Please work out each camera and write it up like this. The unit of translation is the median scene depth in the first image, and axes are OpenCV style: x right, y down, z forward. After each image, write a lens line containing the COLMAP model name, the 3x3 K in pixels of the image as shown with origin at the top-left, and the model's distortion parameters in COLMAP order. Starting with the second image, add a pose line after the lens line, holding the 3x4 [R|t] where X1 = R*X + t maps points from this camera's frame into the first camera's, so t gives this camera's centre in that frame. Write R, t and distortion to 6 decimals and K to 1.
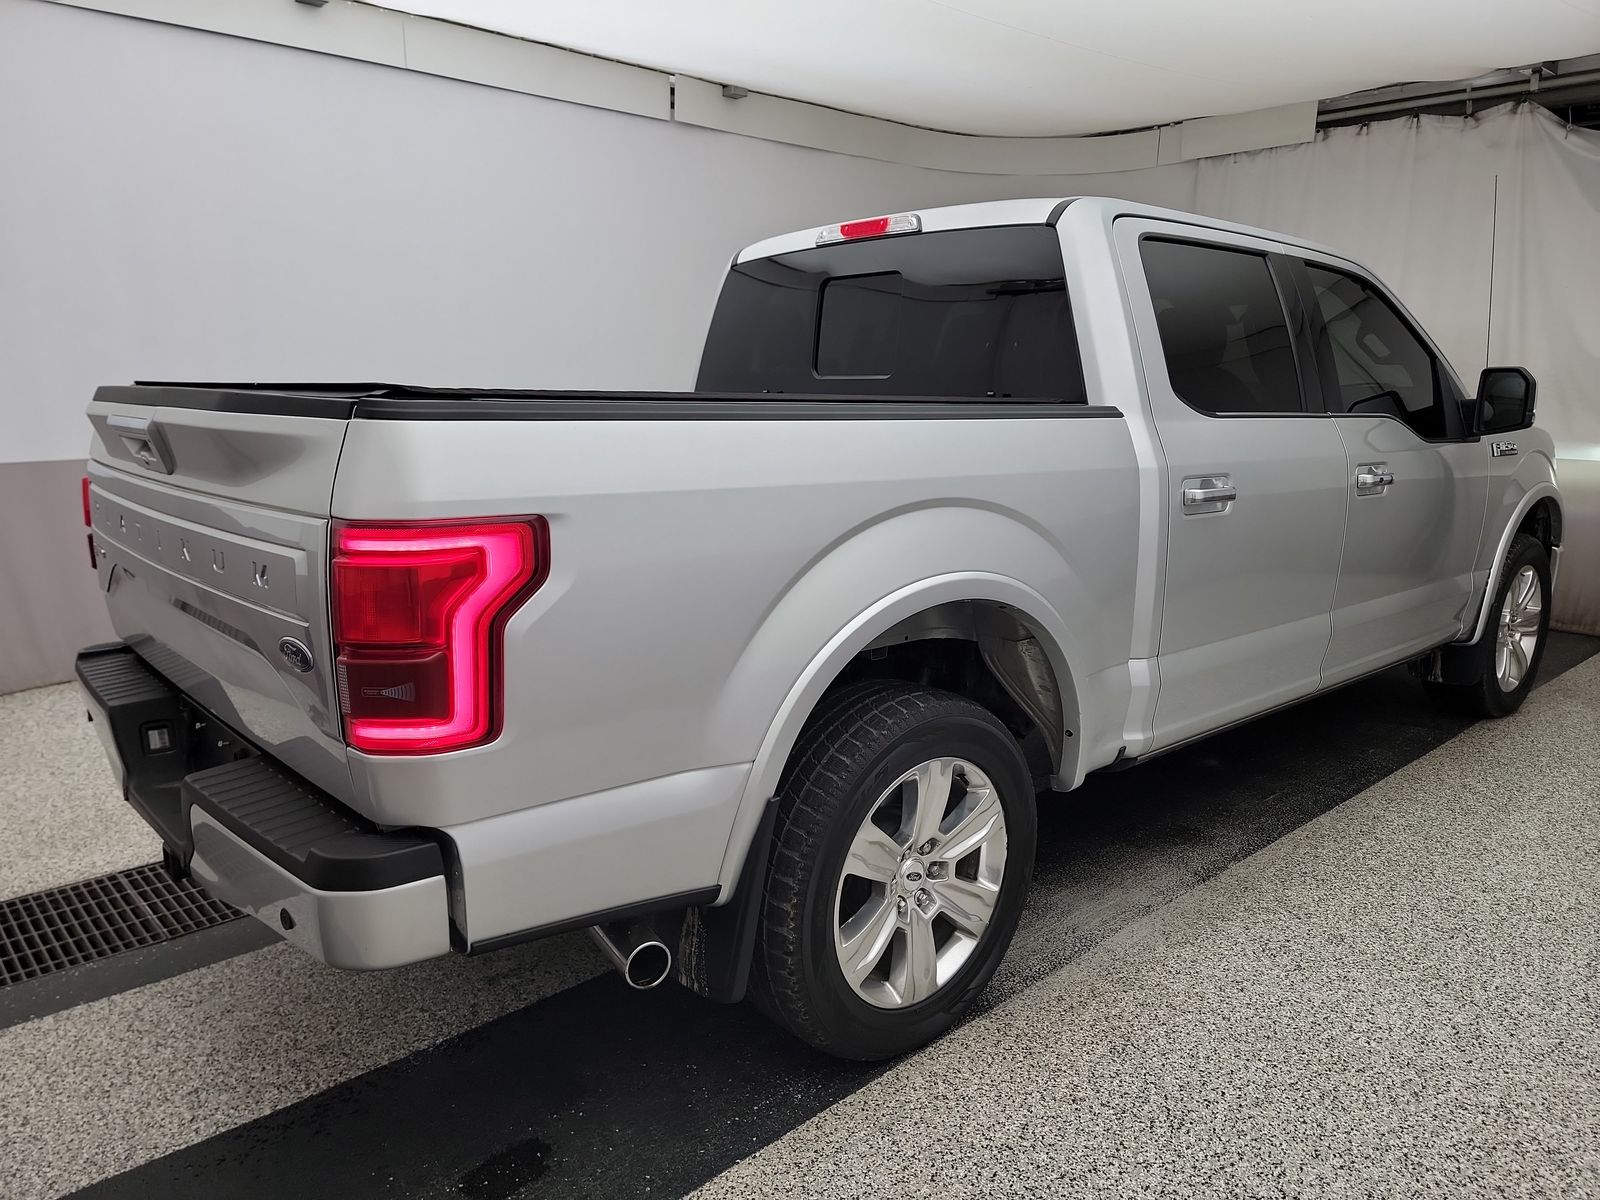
lens RADIAL K [[1114.9, 0, 800.0], [0, 1114.9, 600.0], [0, 0, 1]] dist [0.051814, -0.056831]
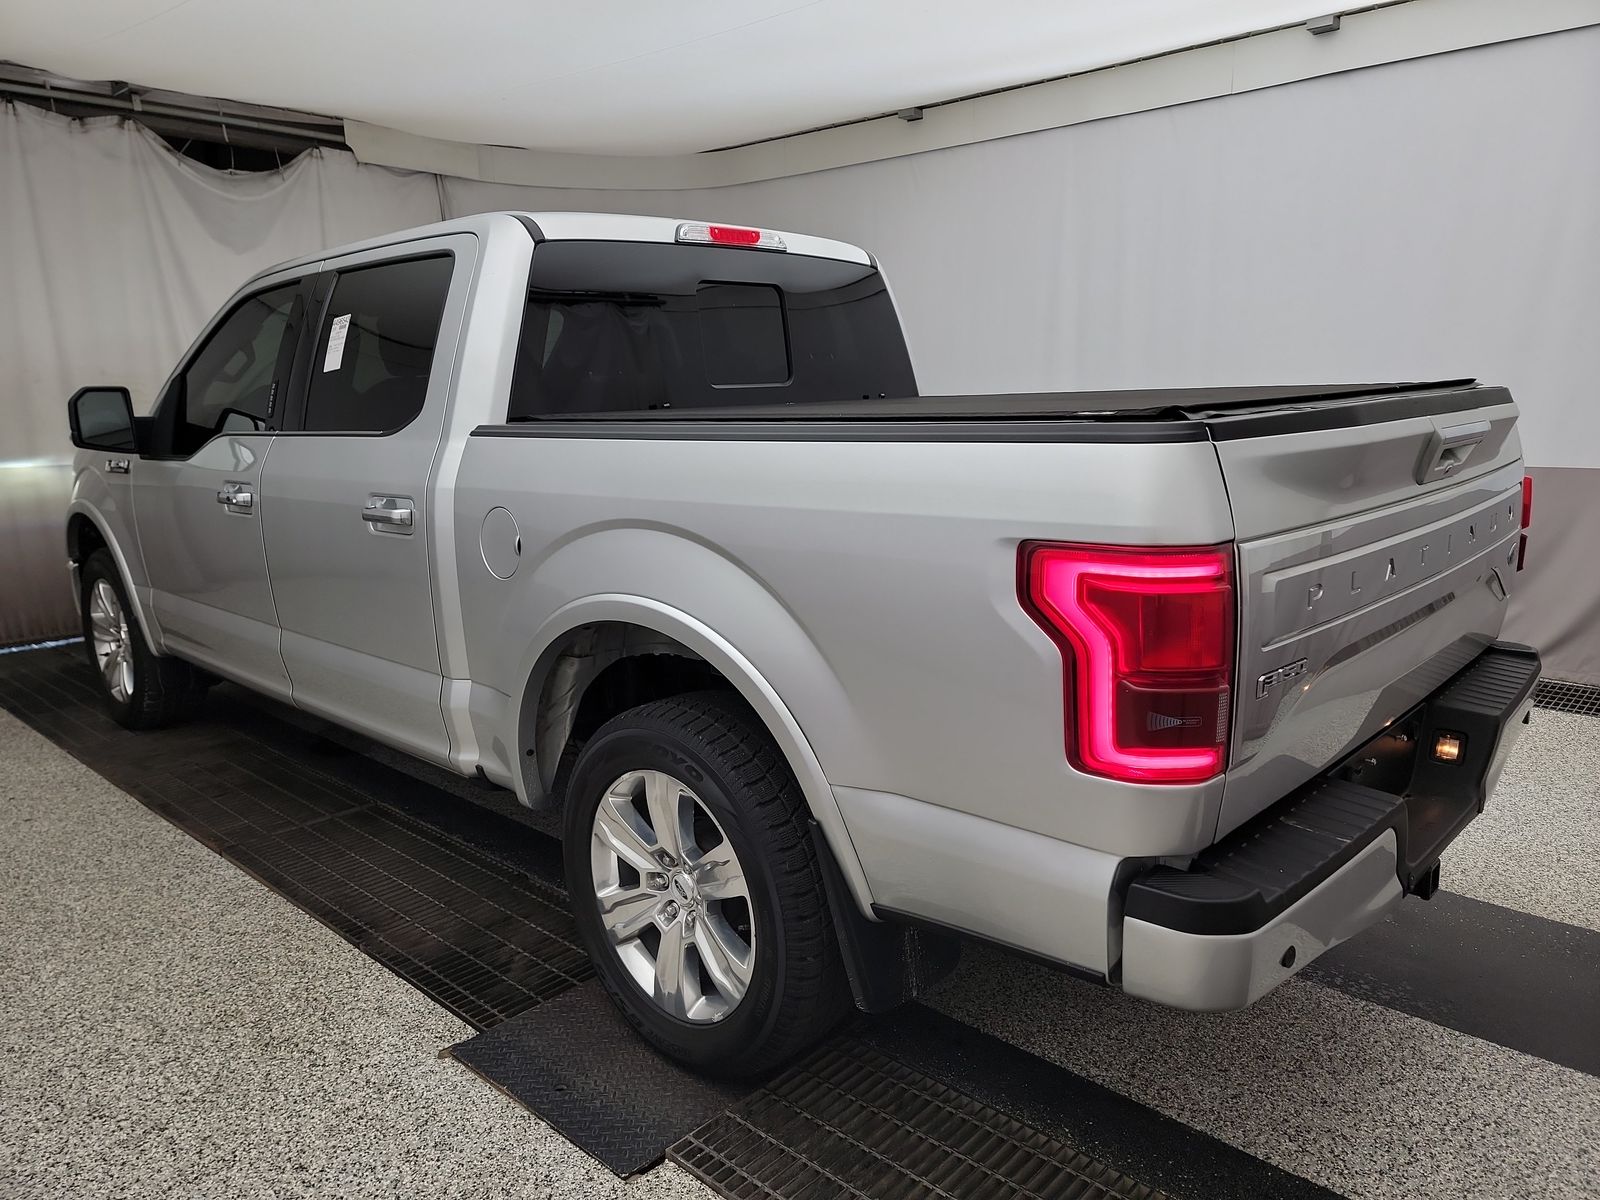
lens RADIAL K [[1114.7, 0, 844.6], [0, 1114.7, 603.3], [0, 0, 1]] dist [0.057320, -0.054492]
pose [[-0.107461, -0.192203, 0.975454, -0.934460], [0.205705, 0.955607, 0.210954, -0.201732], [-0.972696, 0.223325, -0.063154, 0.995276]]
